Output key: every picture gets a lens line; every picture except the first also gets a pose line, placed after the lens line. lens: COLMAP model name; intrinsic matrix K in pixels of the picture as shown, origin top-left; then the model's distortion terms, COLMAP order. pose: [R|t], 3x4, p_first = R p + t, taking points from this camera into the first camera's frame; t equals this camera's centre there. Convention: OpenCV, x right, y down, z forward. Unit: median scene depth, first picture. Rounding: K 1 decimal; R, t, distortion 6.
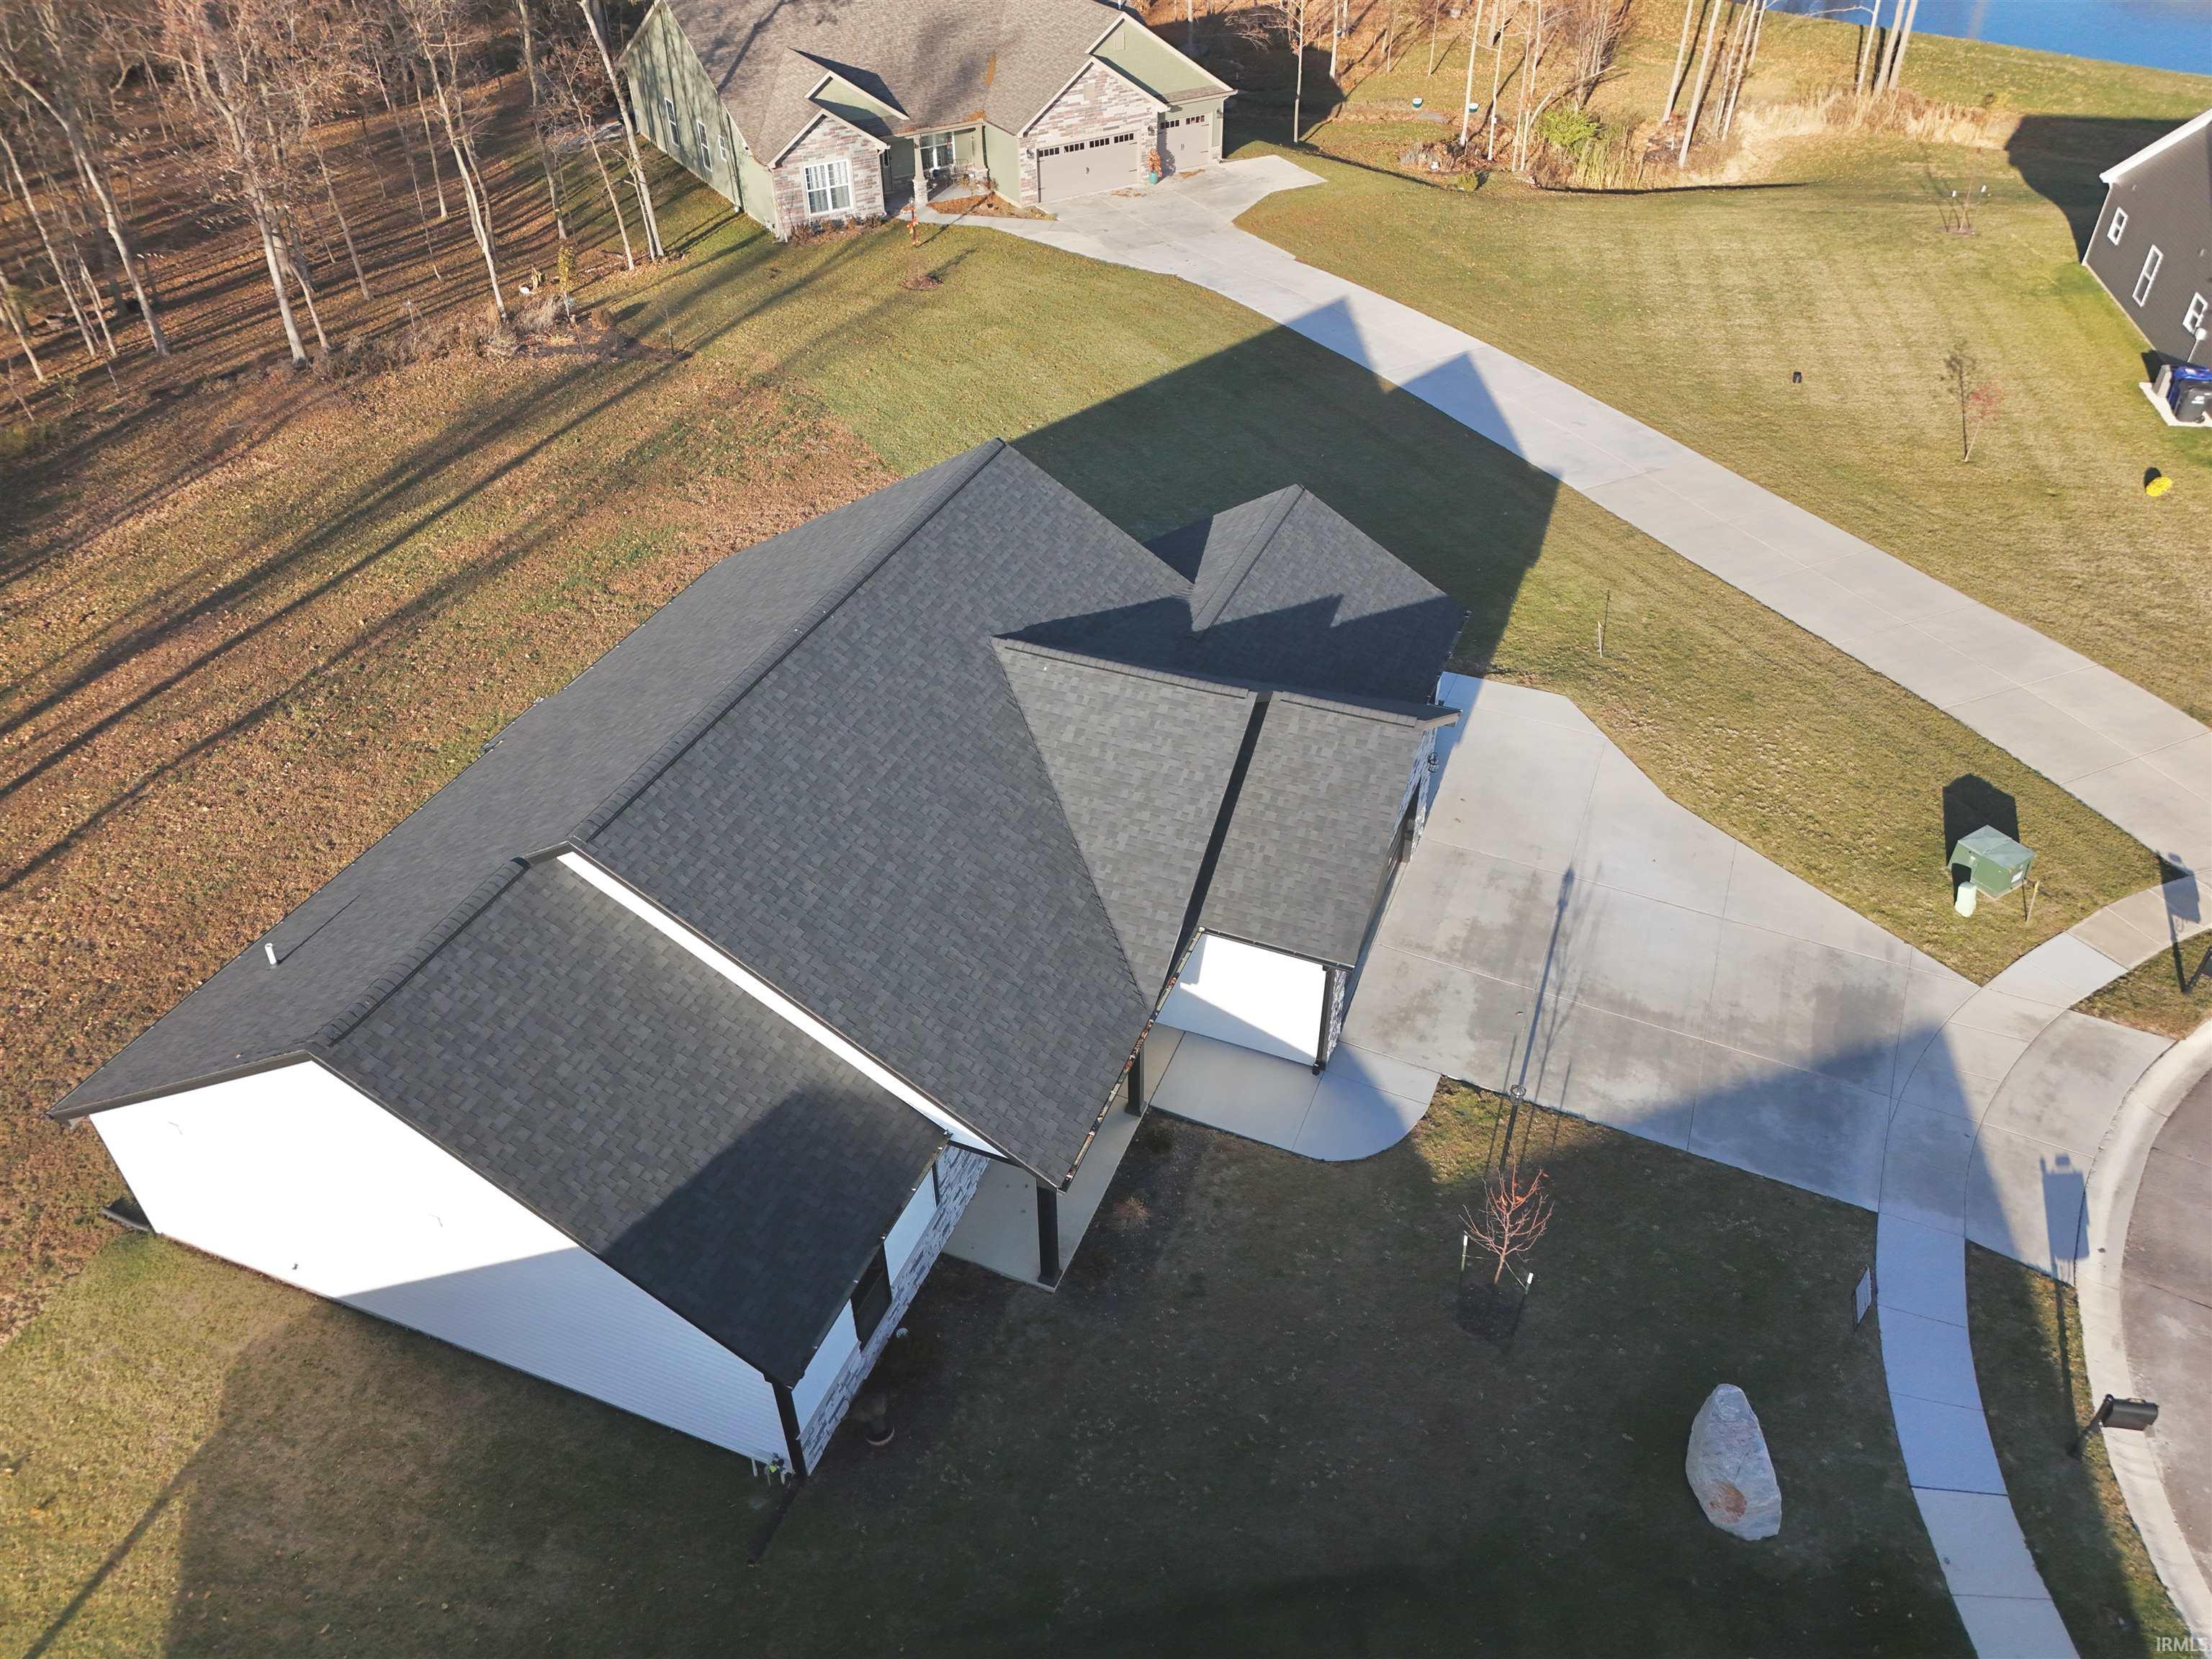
lens RADIAL K [[1634.5, 0, 1086.5], [0, 1634.5, 818.1], [0, 0, 1]] dist [0.033943, -0.010961]
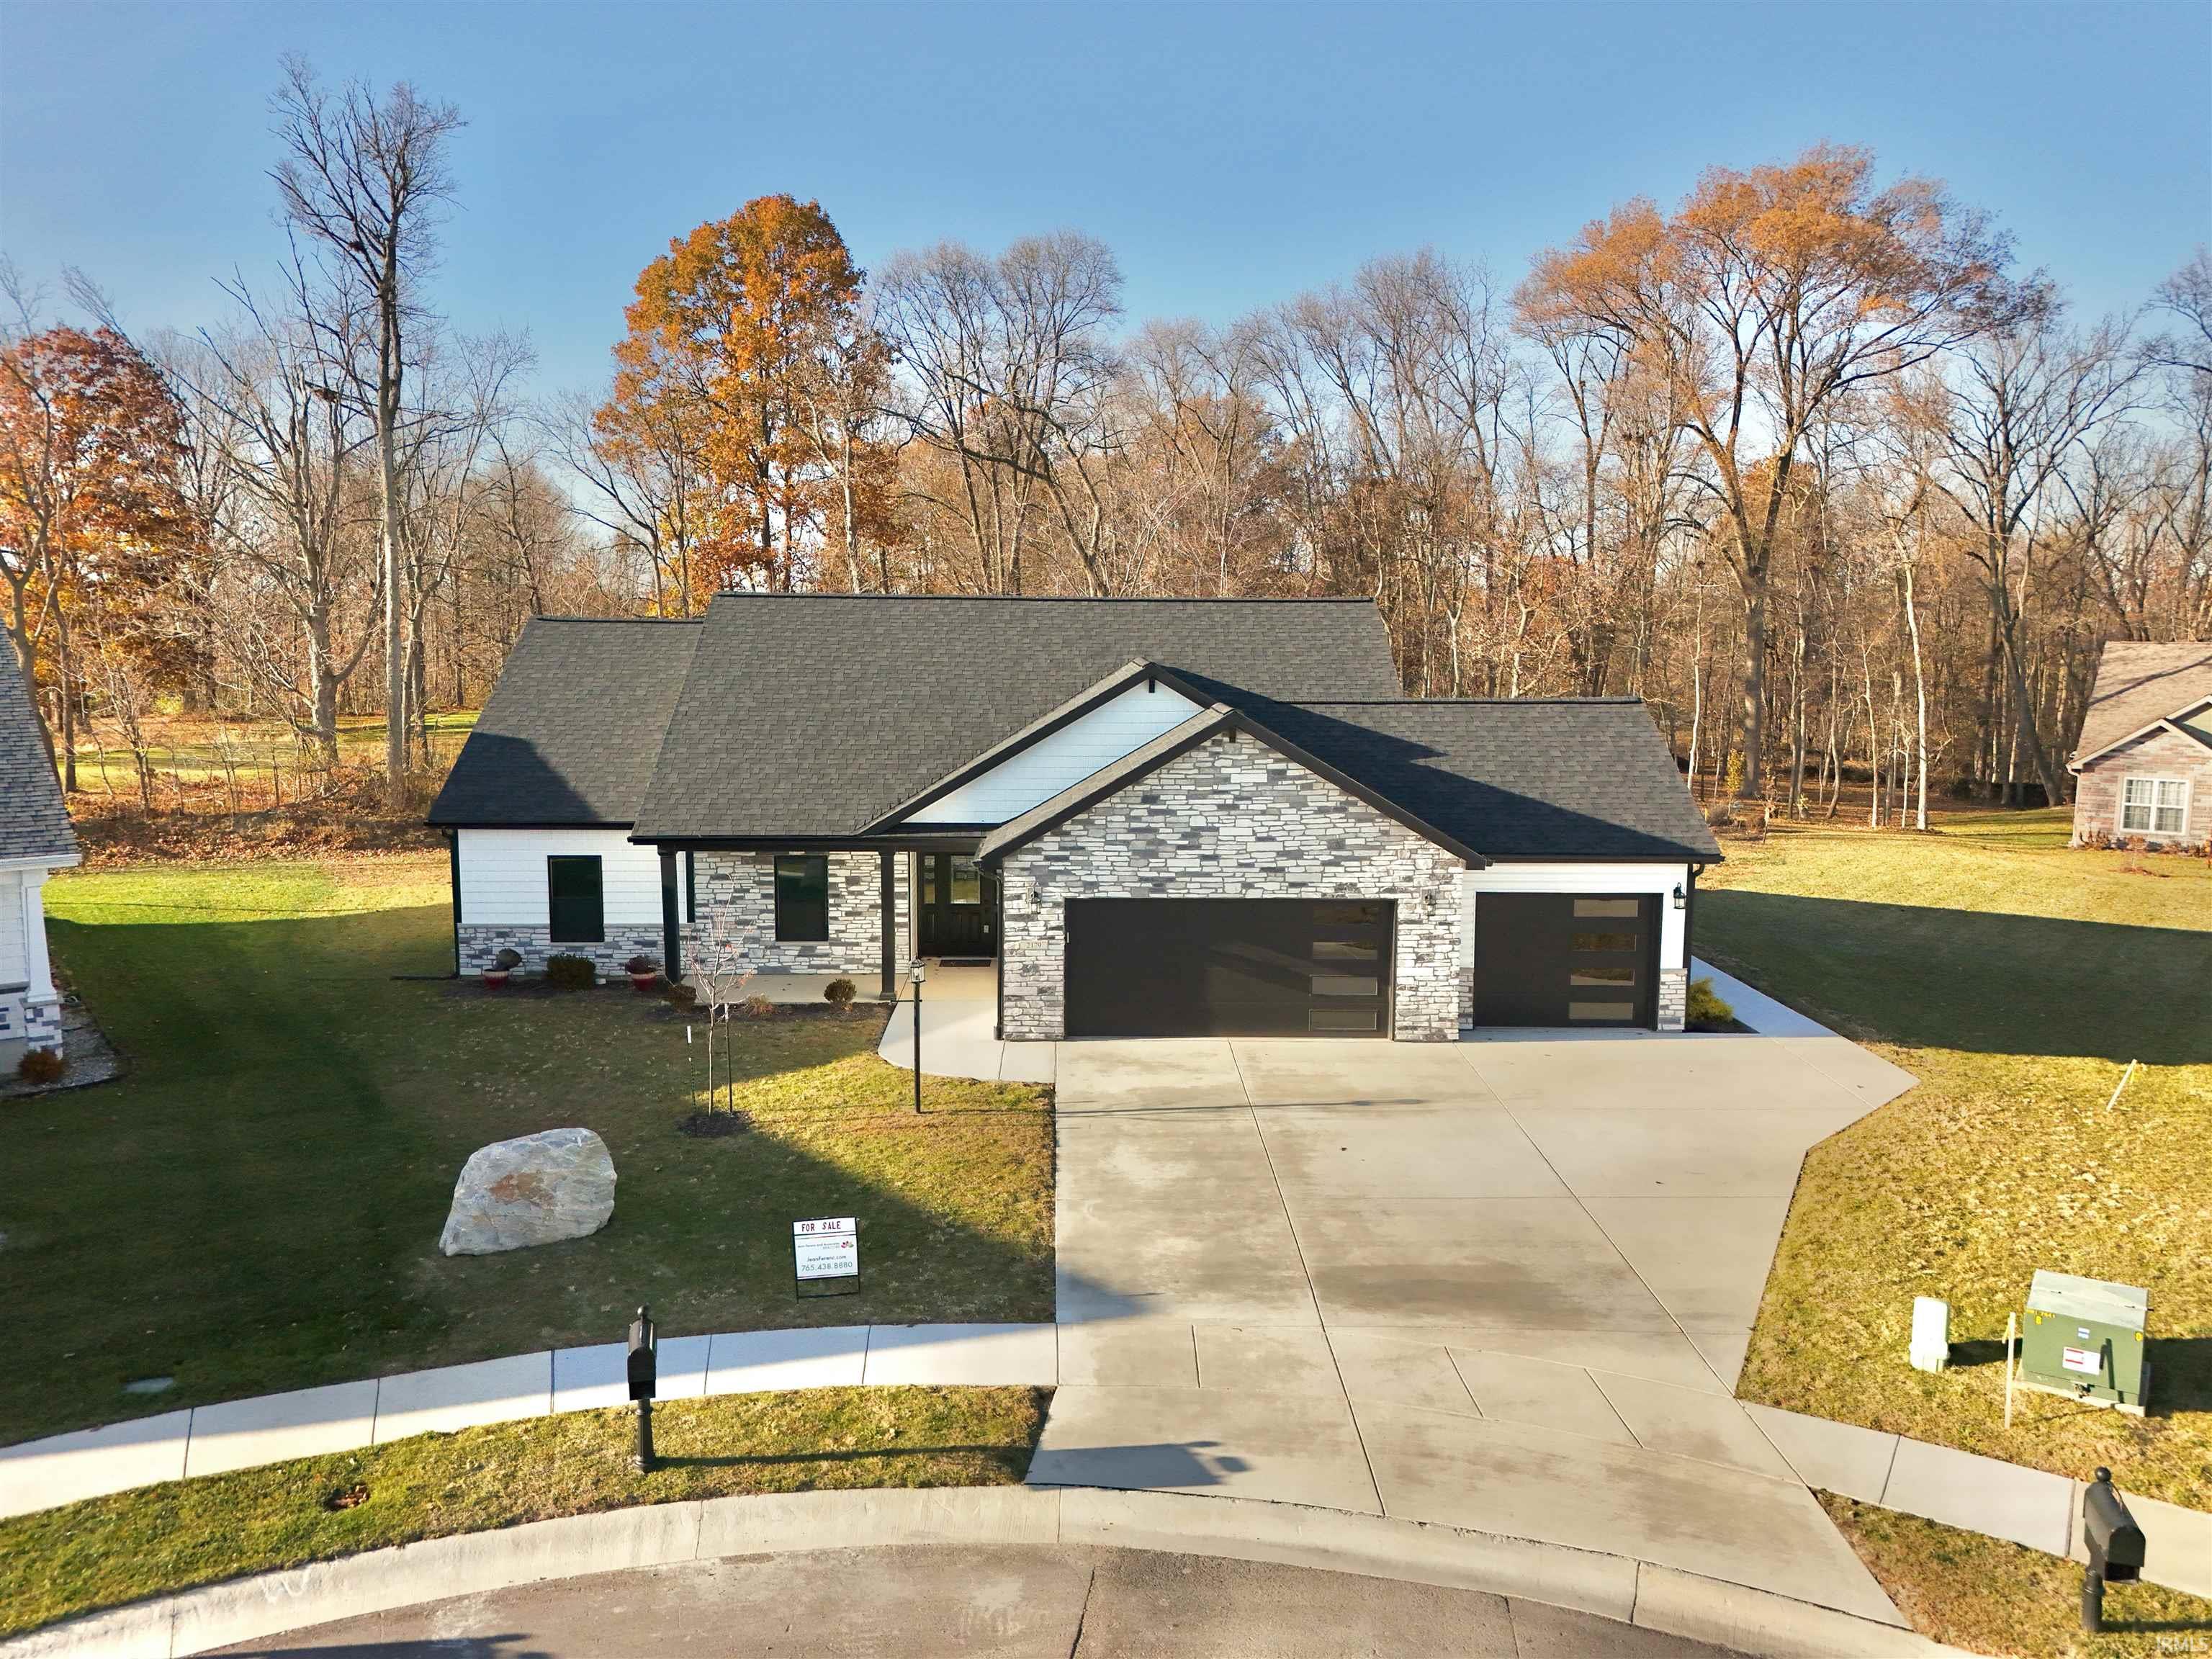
lens RADIAL K [[1634.5, 0, 1108.1], [0, 1634.5, 828.3], [0, 0, 1]] dist [0.033943, -0.010961]
pose [[0.409062, 0.127610, -0.903540, 0.665530], [-0.568668, 0.810033, -0.143051, 0.106464], [0.713642, 0.572331, 0.403921, 0.423621]]
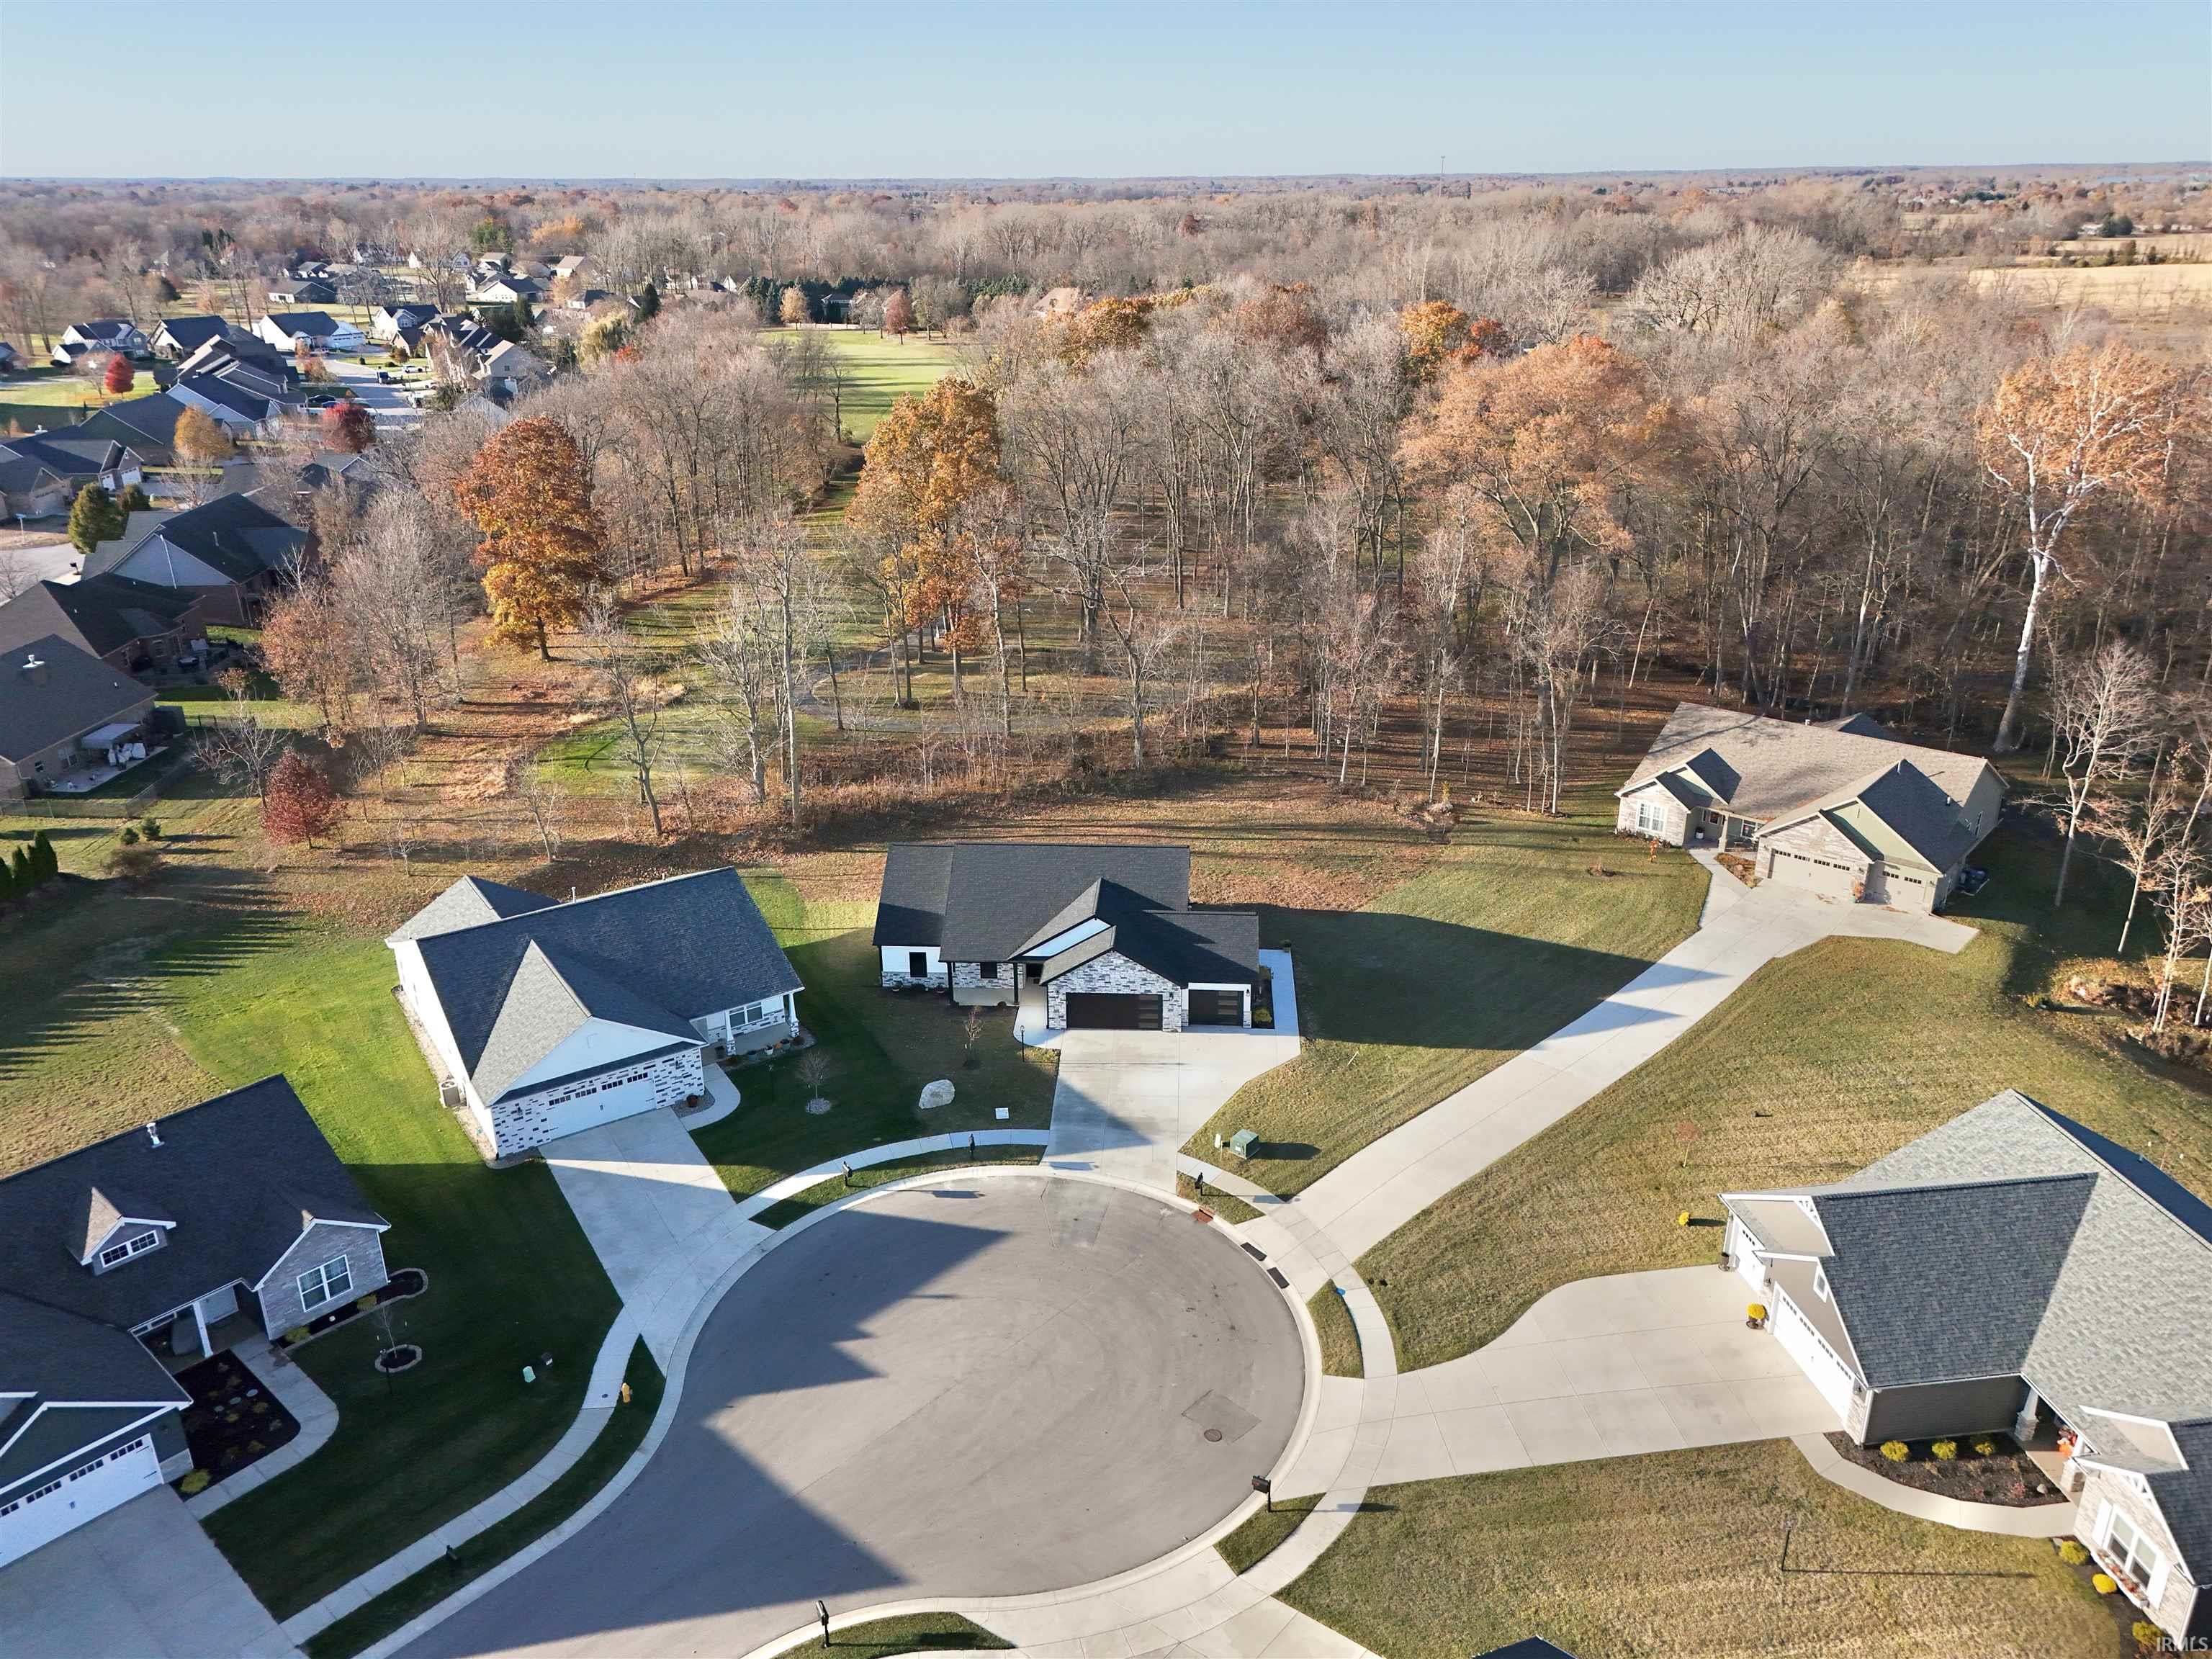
lens RADIAL K [[1634.5, 0, 1104.8], [0, 1634.5, 825.1], [0, 0, 1]] dist [0.033943, -0.010961]
pose [[0.327197, 0.358715, -0.874223, 1.902202], [-0.577874, 0.807949, 0.115240, -0.399454], [0.747666, 0.467484, 0.471651, -0.390165]]
